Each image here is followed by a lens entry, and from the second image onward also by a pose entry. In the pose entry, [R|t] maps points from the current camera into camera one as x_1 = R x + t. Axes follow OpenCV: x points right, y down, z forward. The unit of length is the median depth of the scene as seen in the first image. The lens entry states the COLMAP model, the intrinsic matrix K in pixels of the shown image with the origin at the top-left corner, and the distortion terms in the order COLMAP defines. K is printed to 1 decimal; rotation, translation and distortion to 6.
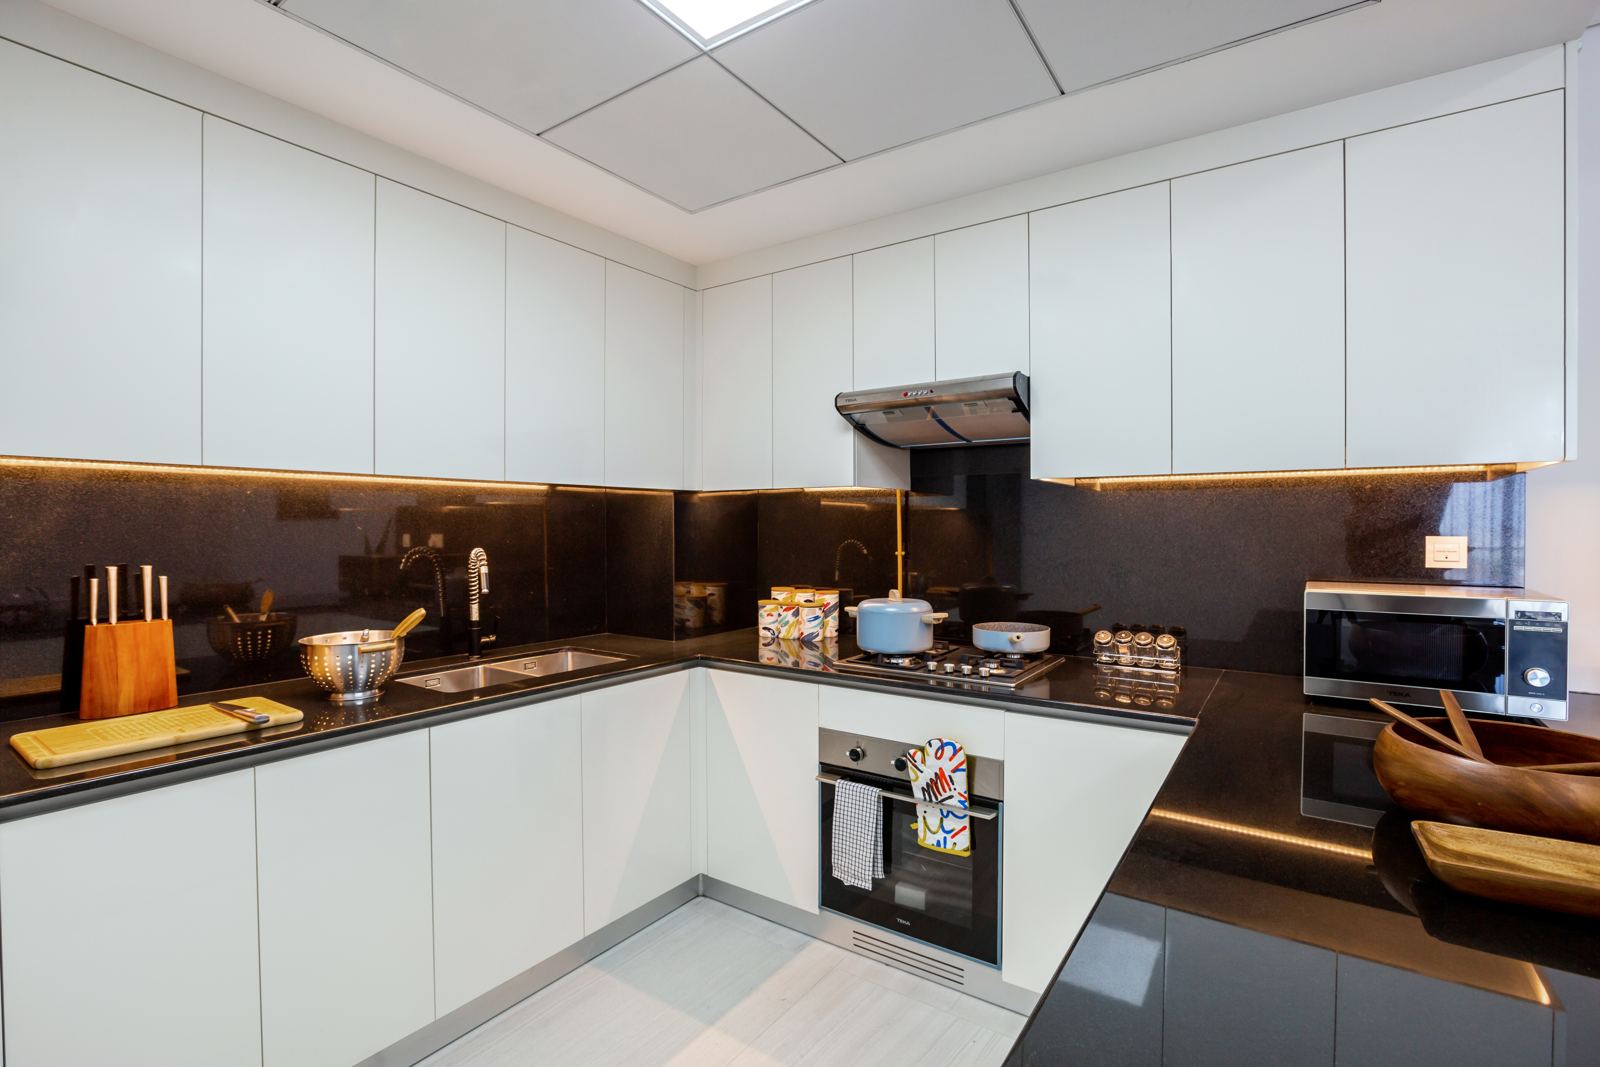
lens RADIAL K [[729.5, 0, 815.9], [0, 729.5, 532.7], [0, 0, 1]] dist [-0.017149, 0.001606]
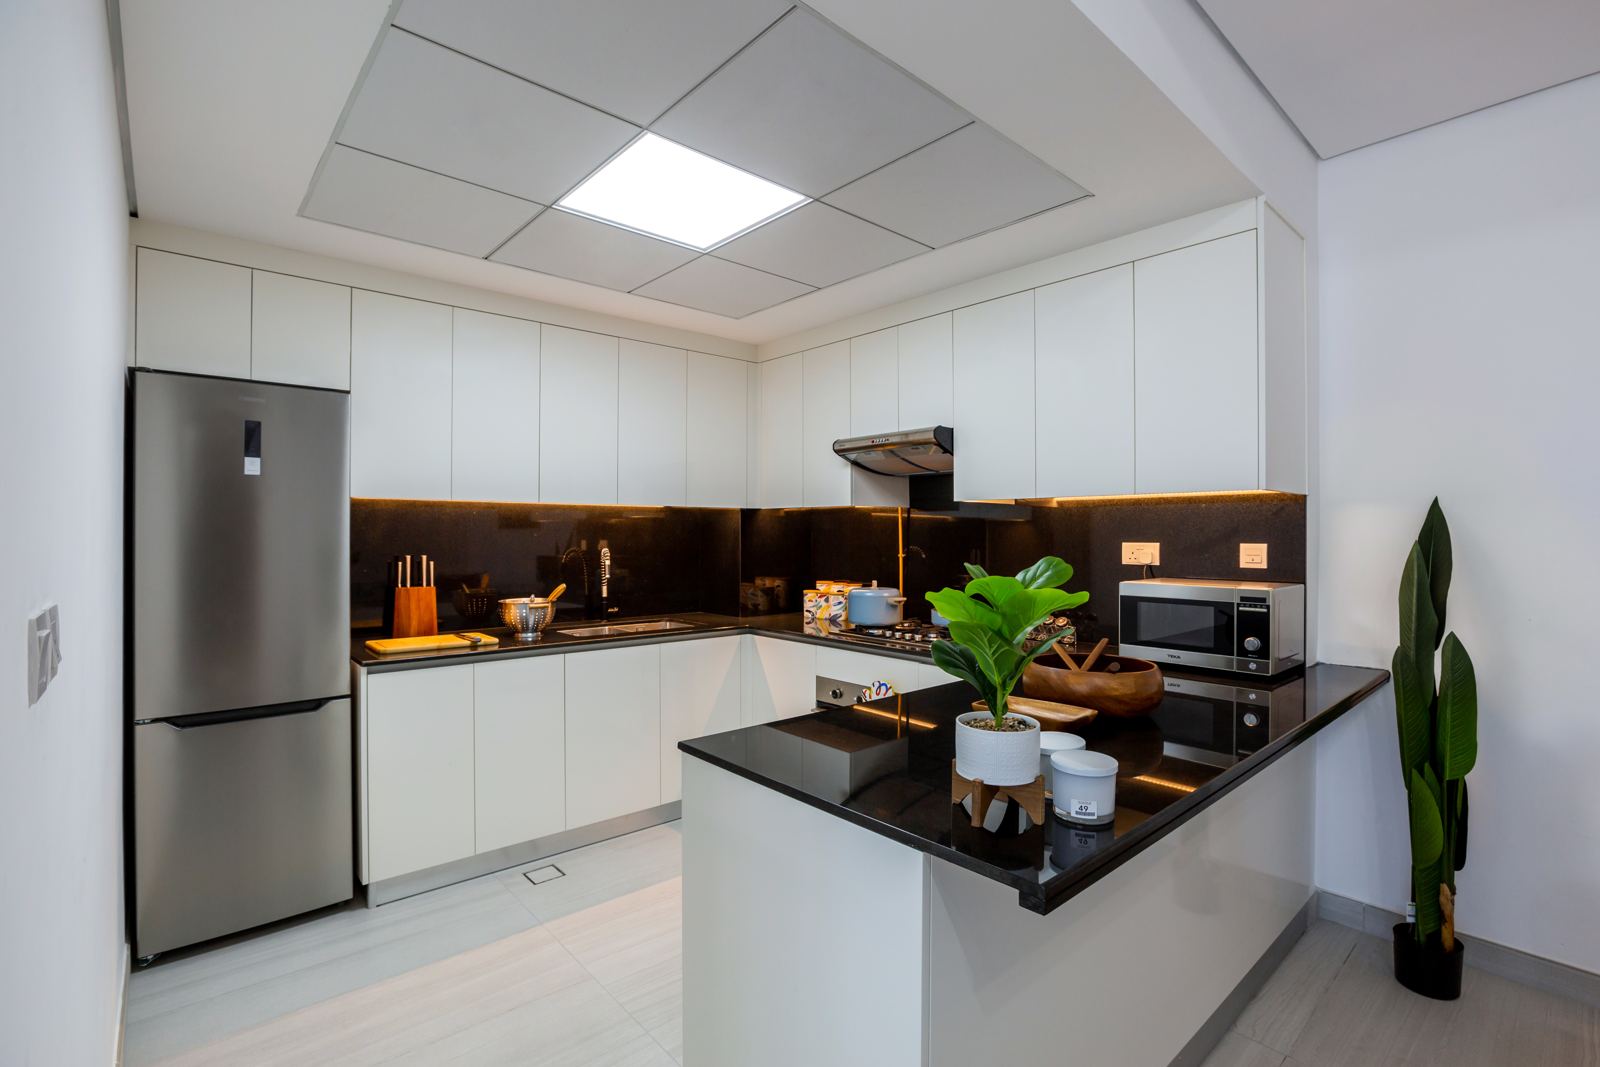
lens RADIAL K [[729.5, 0, 791.5], [0, 729.5, 533.6], [0, 0, 1]] dist [-0.017149, 0.001606]
pose [[0.964611, 0.002494, -0.263665, 0.337775], [-0.005171, 0.999942, -0.009458, 0.003128], [0.263626, 0.010487, 0.964568, -0.396990]]
